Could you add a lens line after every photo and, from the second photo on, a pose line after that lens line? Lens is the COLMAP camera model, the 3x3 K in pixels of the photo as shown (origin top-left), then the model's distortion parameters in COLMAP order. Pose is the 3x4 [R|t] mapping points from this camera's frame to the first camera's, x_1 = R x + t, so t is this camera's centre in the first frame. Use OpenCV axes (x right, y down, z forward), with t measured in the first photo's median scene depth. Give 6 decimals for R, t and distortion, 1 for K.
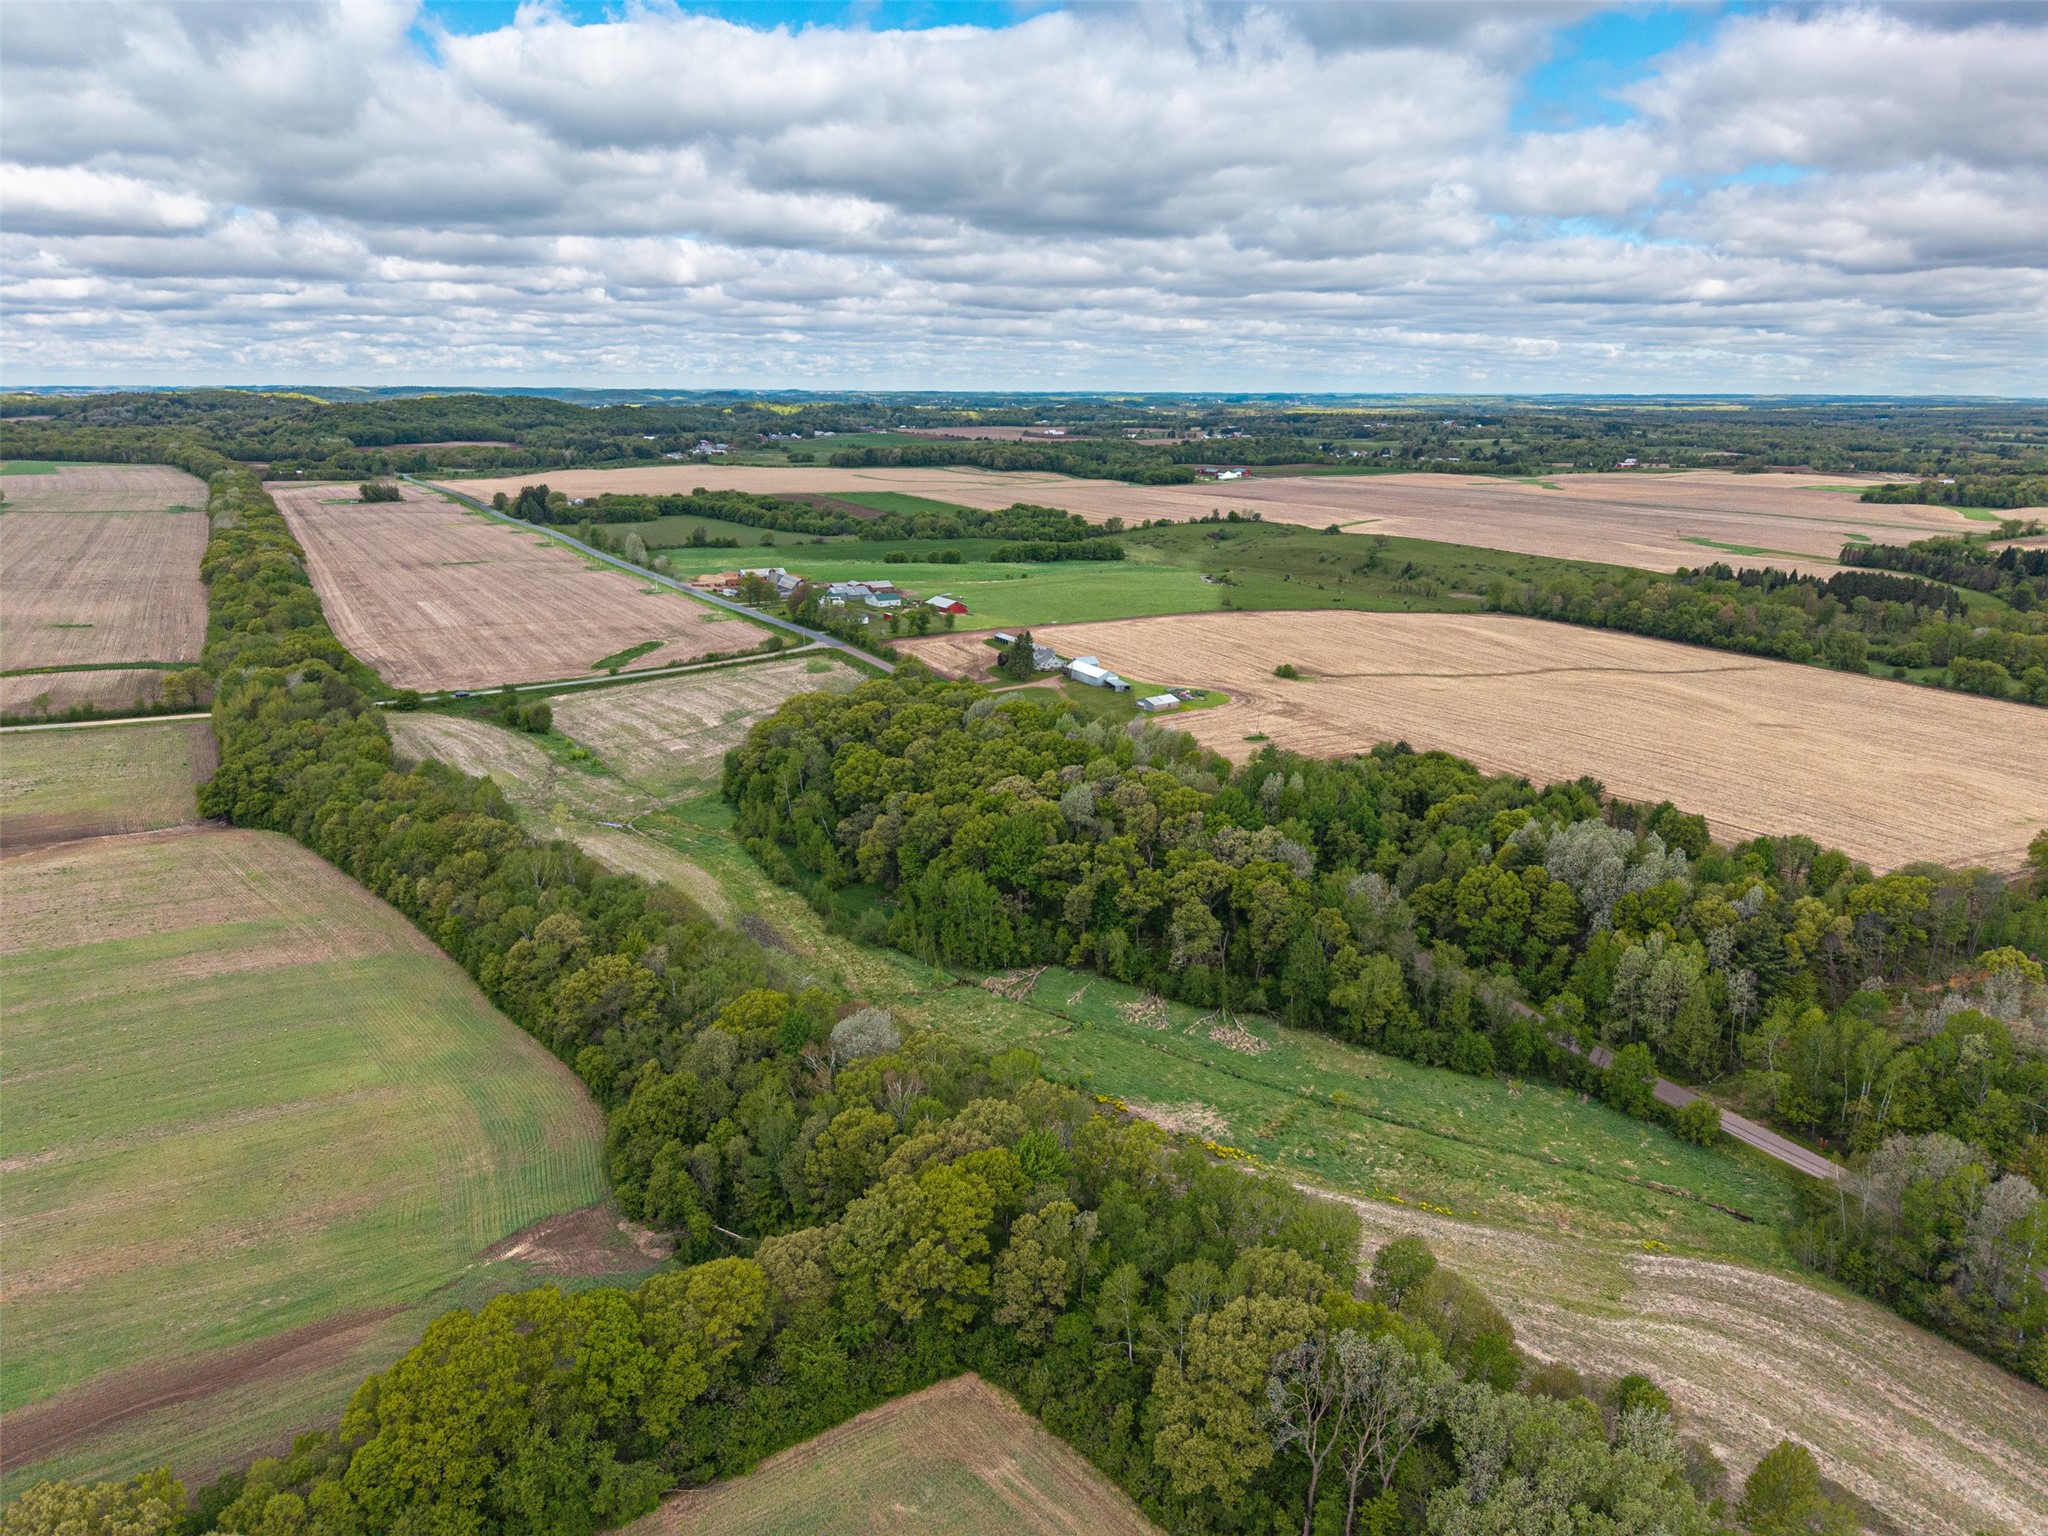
lens RADIAL K [[1374.4, 0, 1024.0], [0, 1374.4, 768.0], [0, 0, 1]] dist [0.024821, -0.024118]
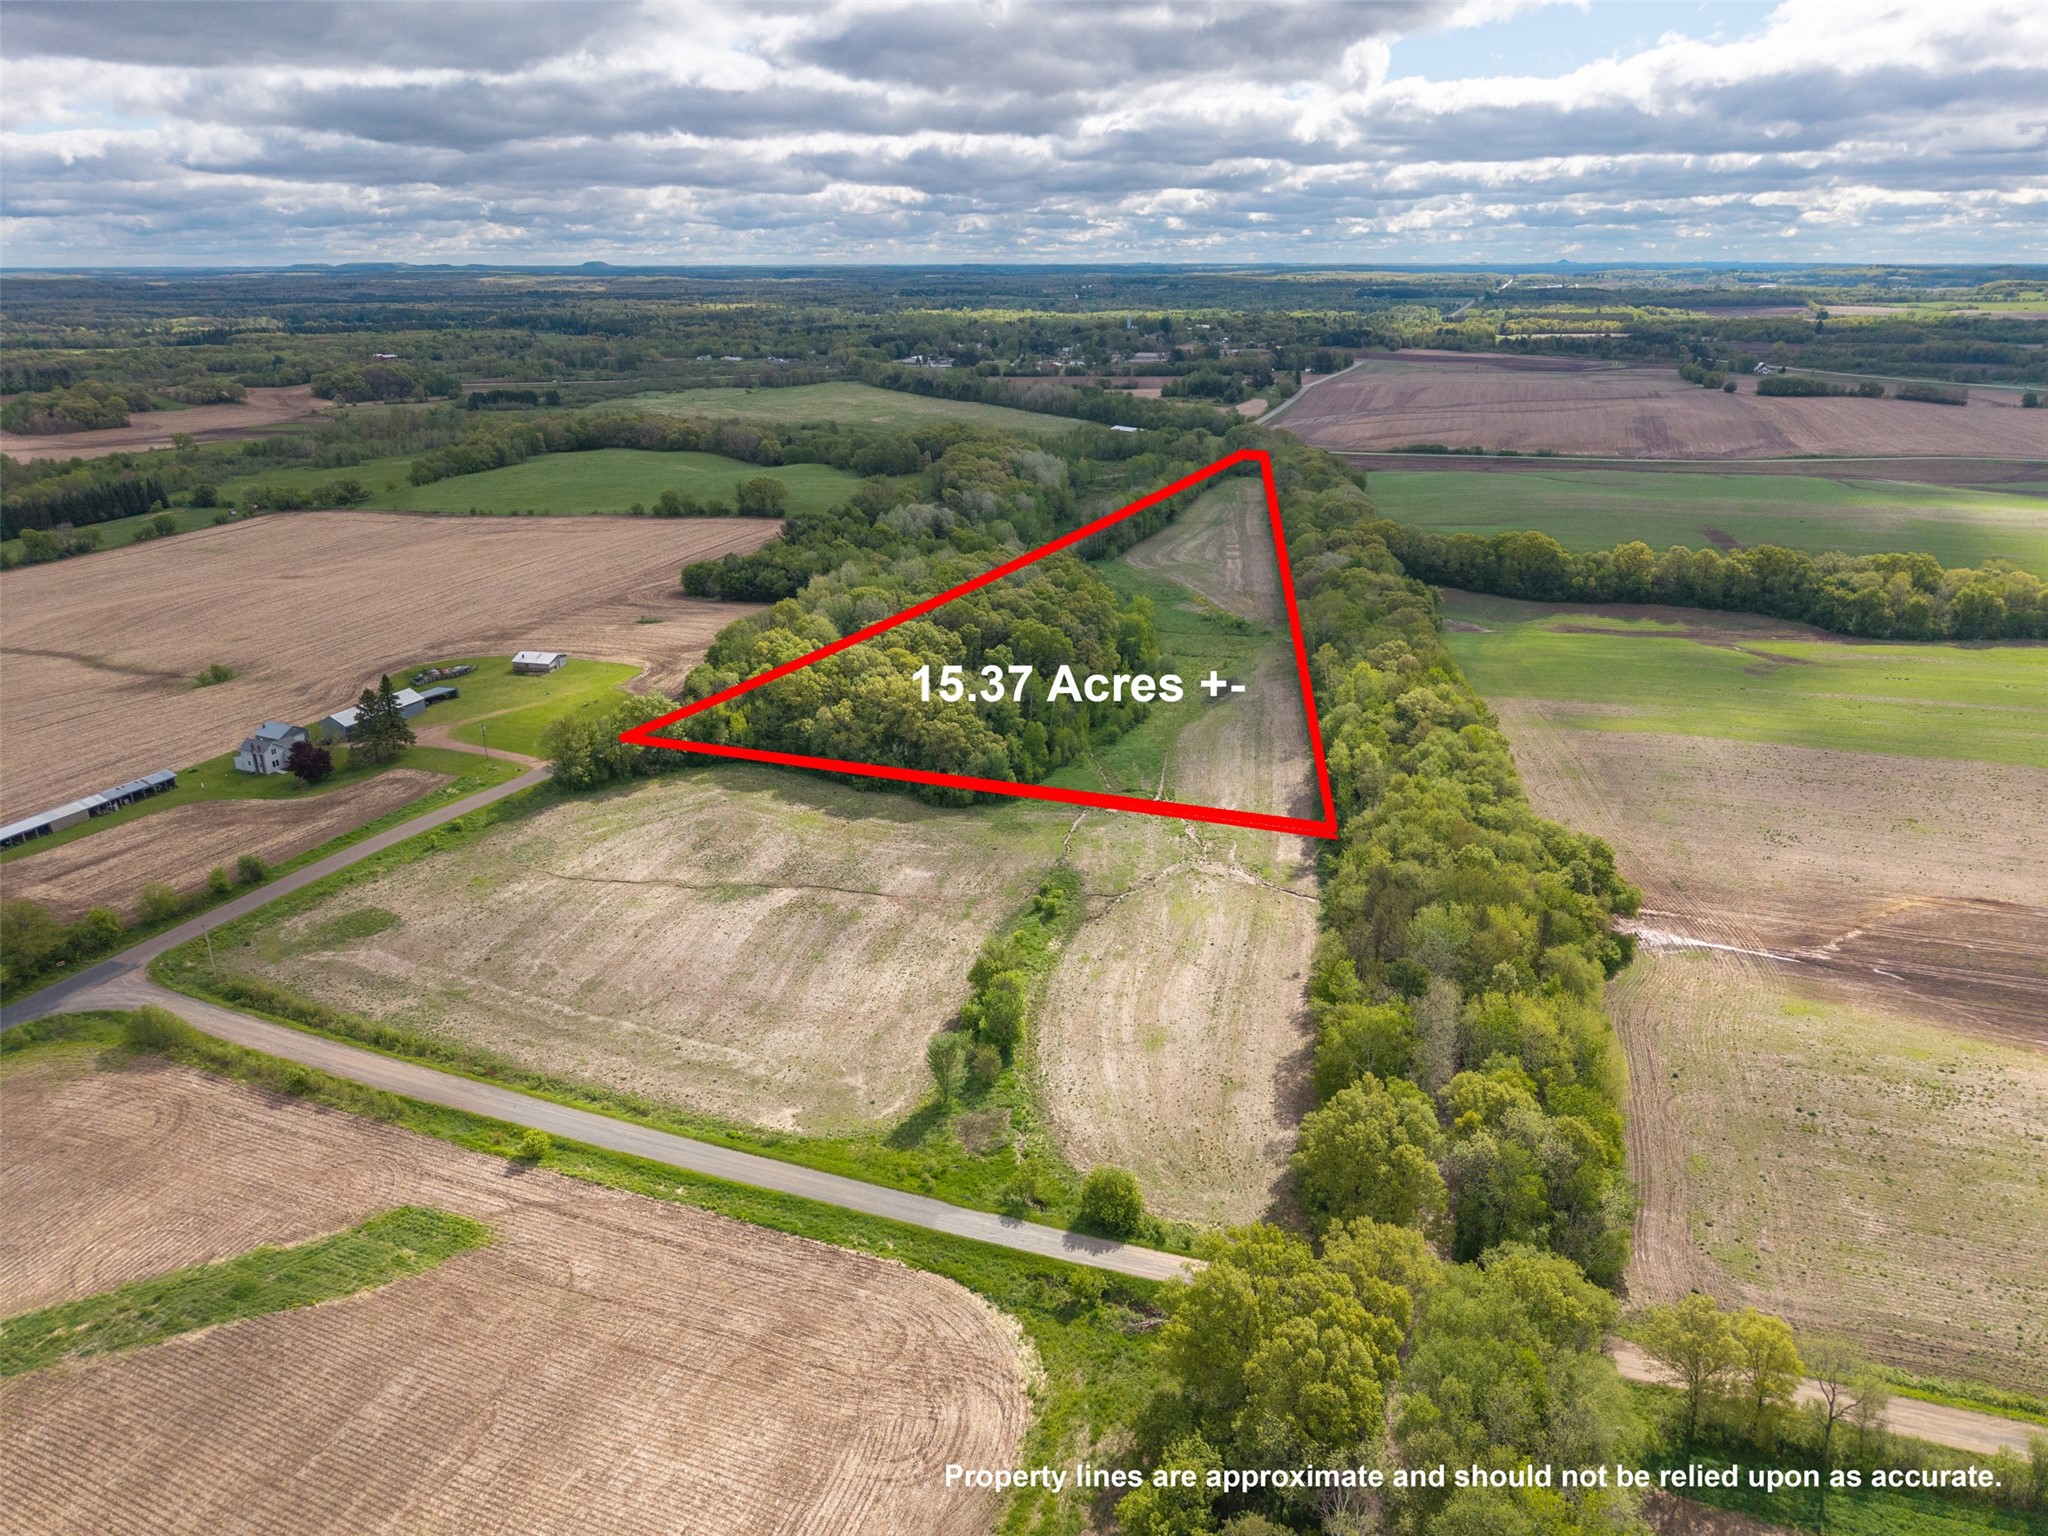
lens RADIAL K [[1374.4, 0, 1024.0], [0, 1374.4, 768.0], [0, 0, 1]] dist [0.024821, -0.024118]
pose [[-0.633449, -0.273279, 0.723921, -0.827188], [0.208550, 0.840642, 0.499828, -0.410449], [-0.745151, 0.467589, -0.475511, 1.418120]]
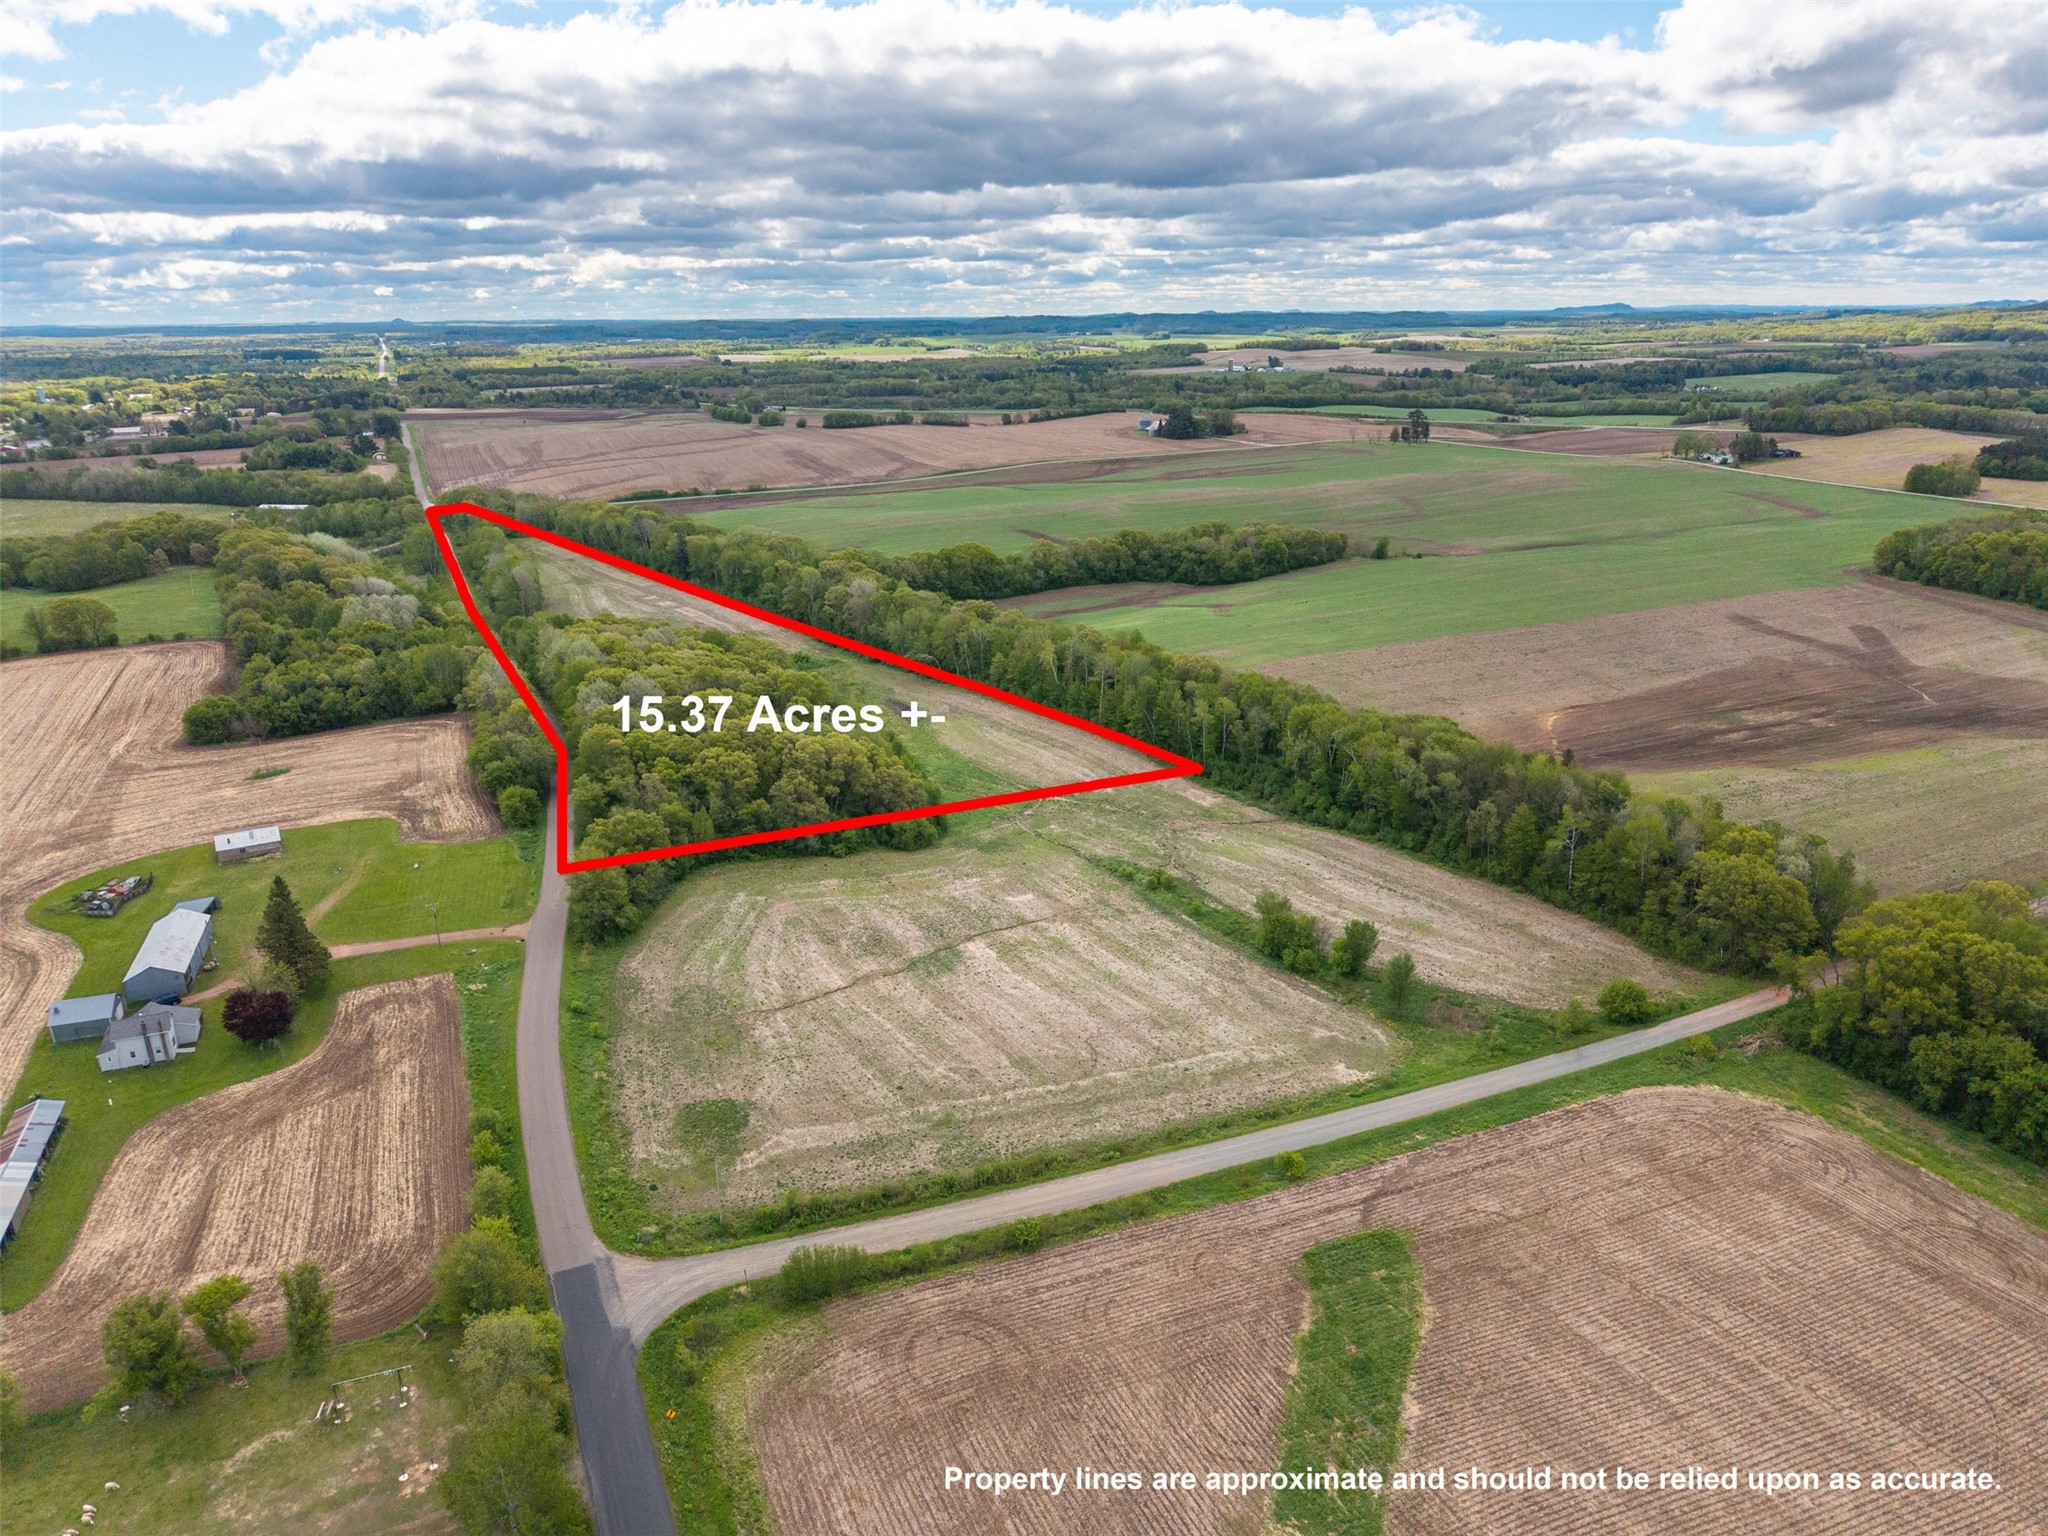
lens RADIAL K [[1374.4, 0, 1024.0], [0, 1374.4, 768.0], [0, 0, 1]] dist [0.024821, -0.024118]
pose [[-0.993167, -0.032548, 0.112068, -0.367824], [0.036193, 0.827058, 0.560951, -0.483177], [-0.110945, 0.561174, -0.820229, 1.703361]]
